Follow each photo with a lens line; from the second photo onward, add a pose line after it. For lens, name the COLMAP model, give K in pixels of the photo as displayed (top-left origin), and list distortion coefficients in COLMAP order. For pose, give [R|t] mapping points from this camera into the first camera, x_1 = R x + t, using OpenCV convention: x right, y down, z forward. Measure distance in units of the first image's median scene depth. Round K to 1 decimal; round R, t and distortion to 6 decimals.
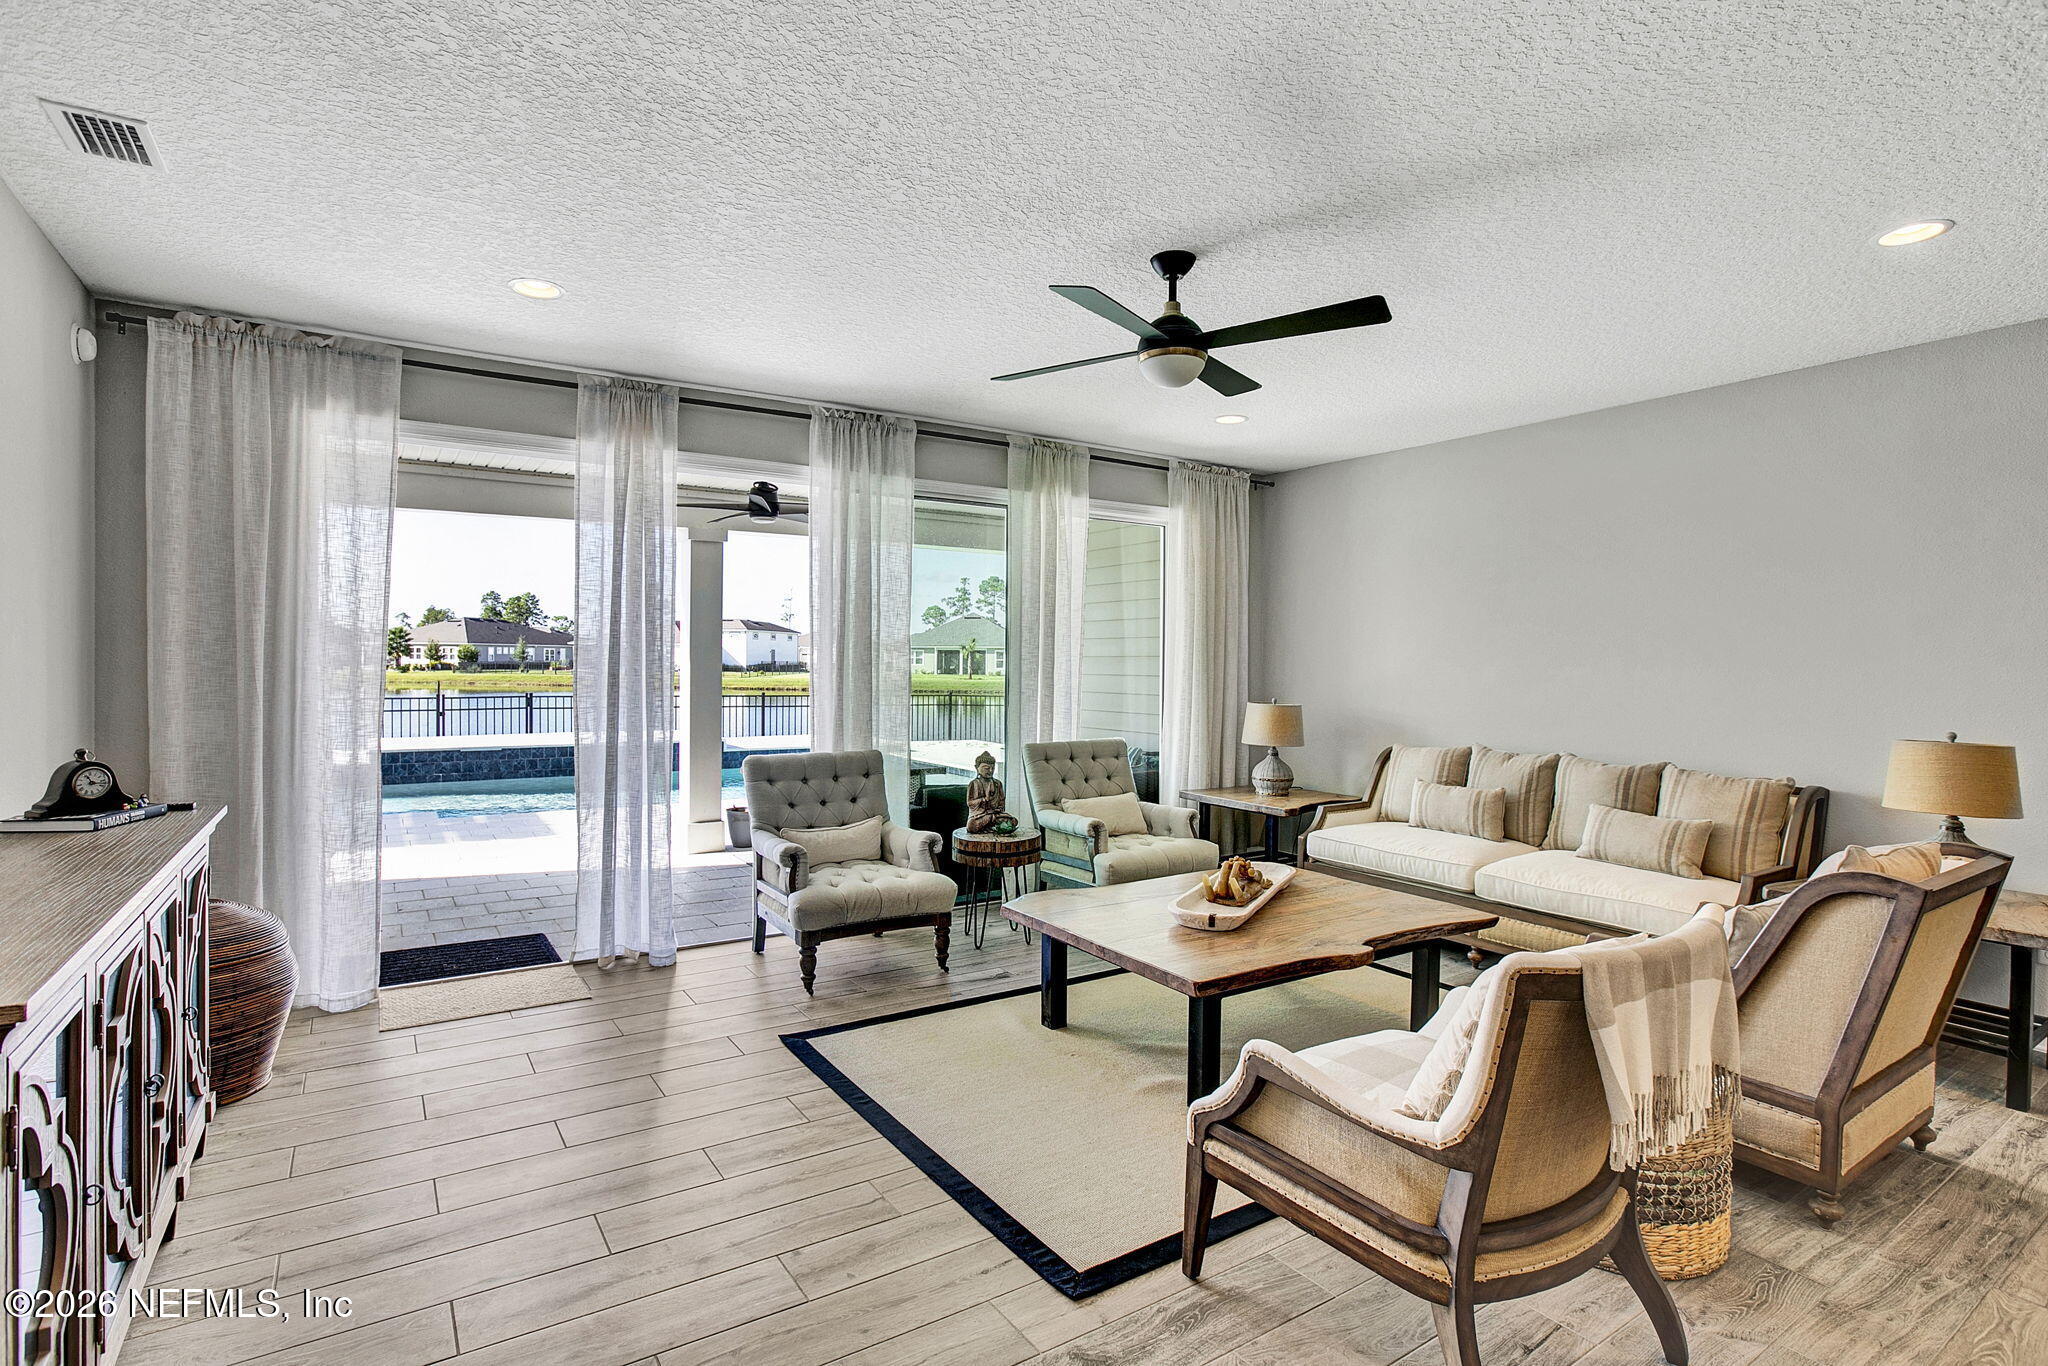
lens RADIAL K [[960.6, 0, 982.7], [0, 960.6, 673.9], [0, 0, 1]] dist [-0.002709, 0.000432]
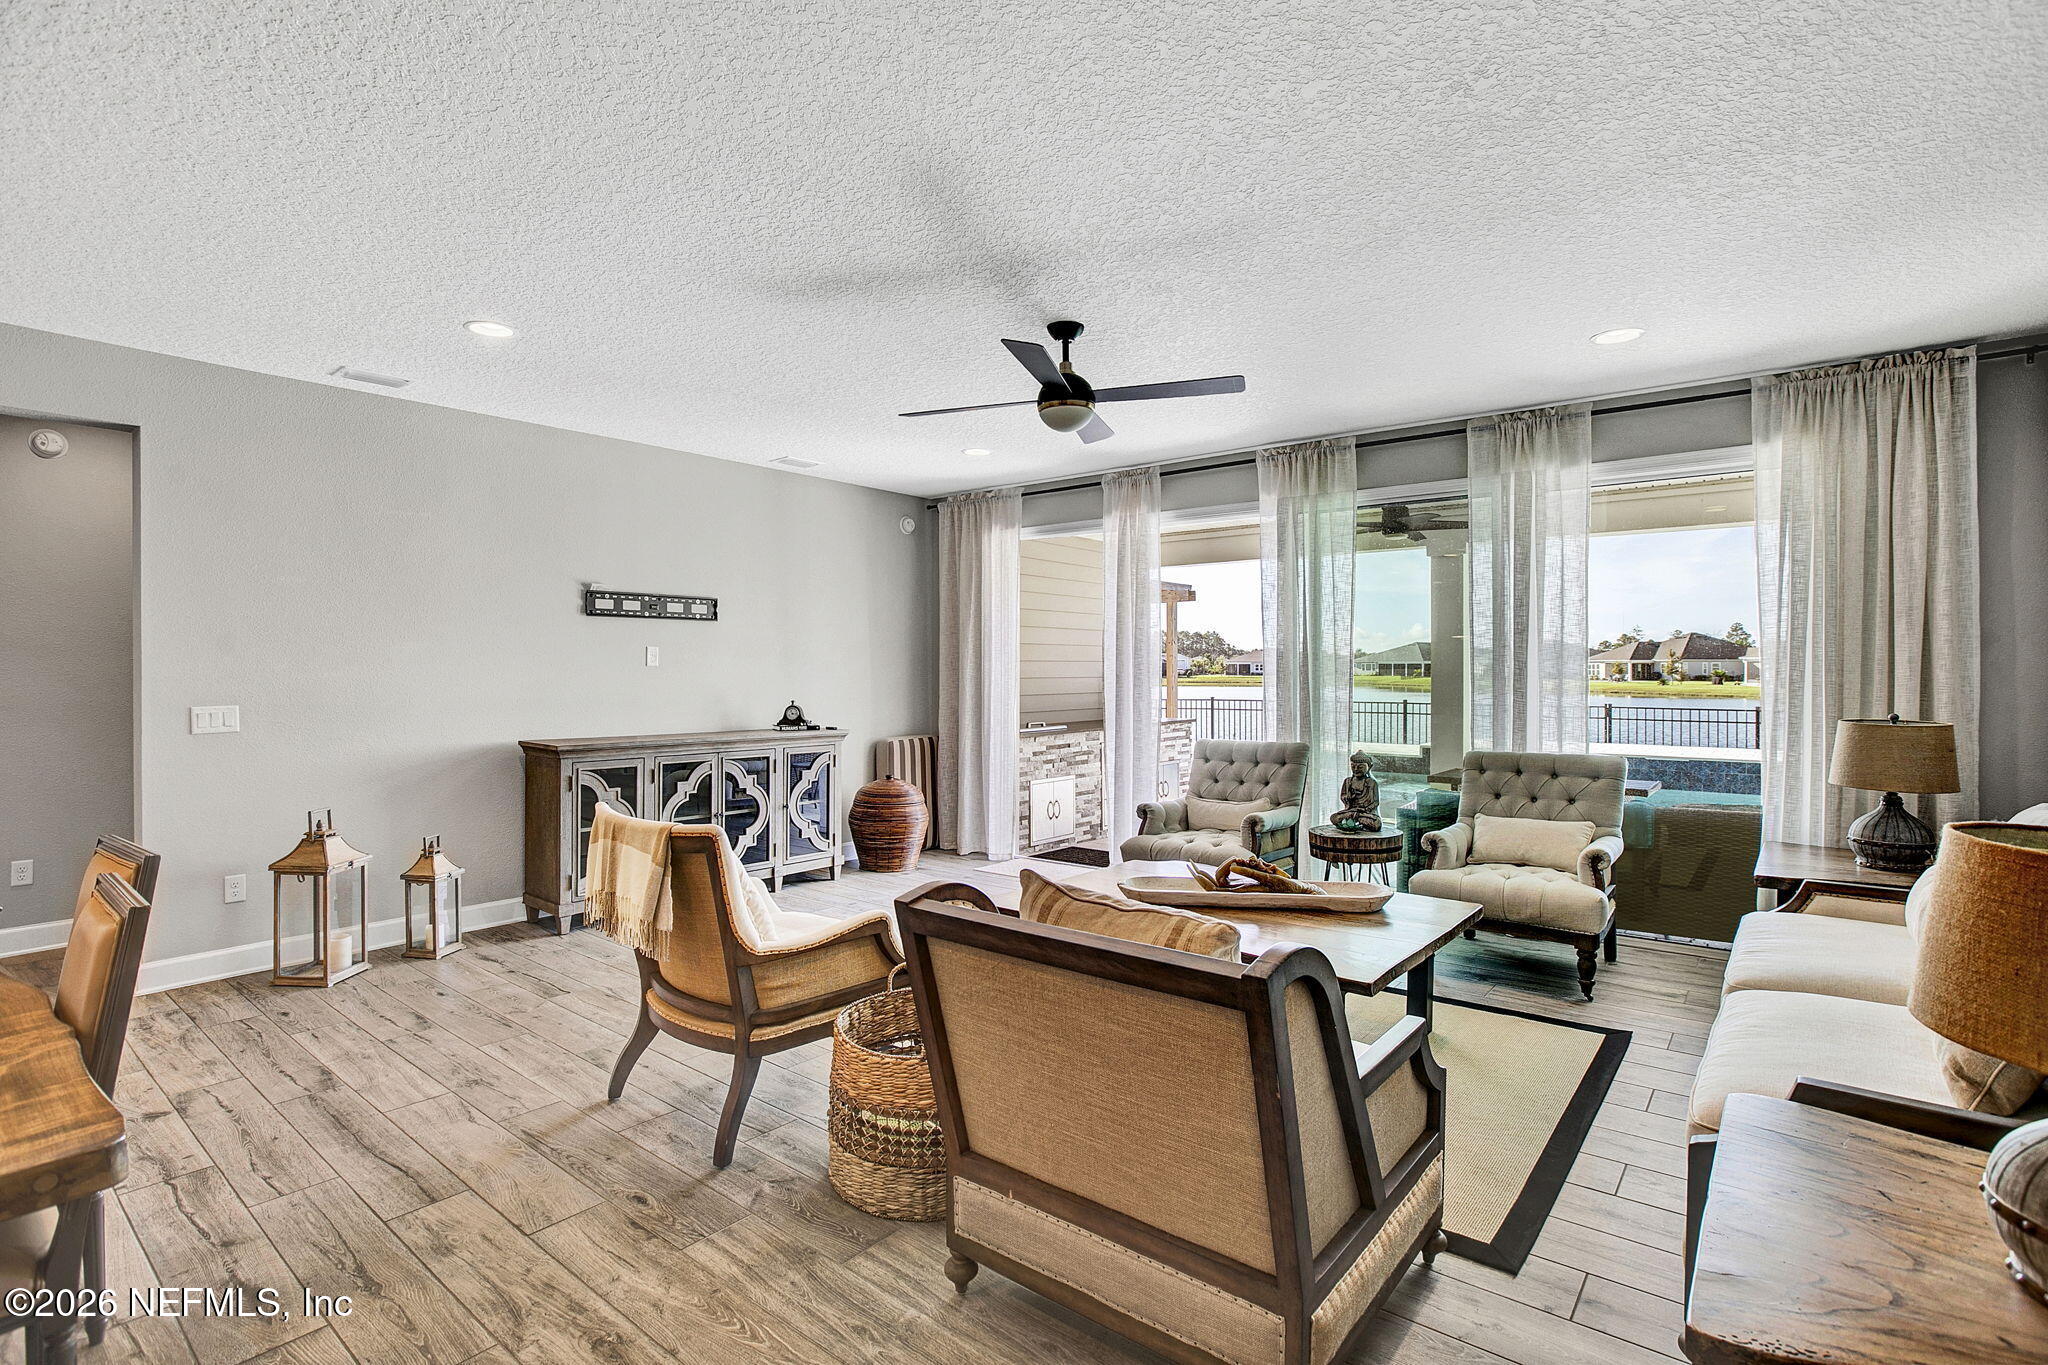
lens RADIAL K [[892.8, 0, 1059.8], [0, 892.8, 681.5], [0, 0, 1]] dist [-0.002709, -0.000749]
pose [[0.362098, 0.011666, -0.932067, 0.124007], [-0.017837, 0.999825, 0.005585, 0.001422], [0.931969, 0.014602, 0.362243, 0.058708]]
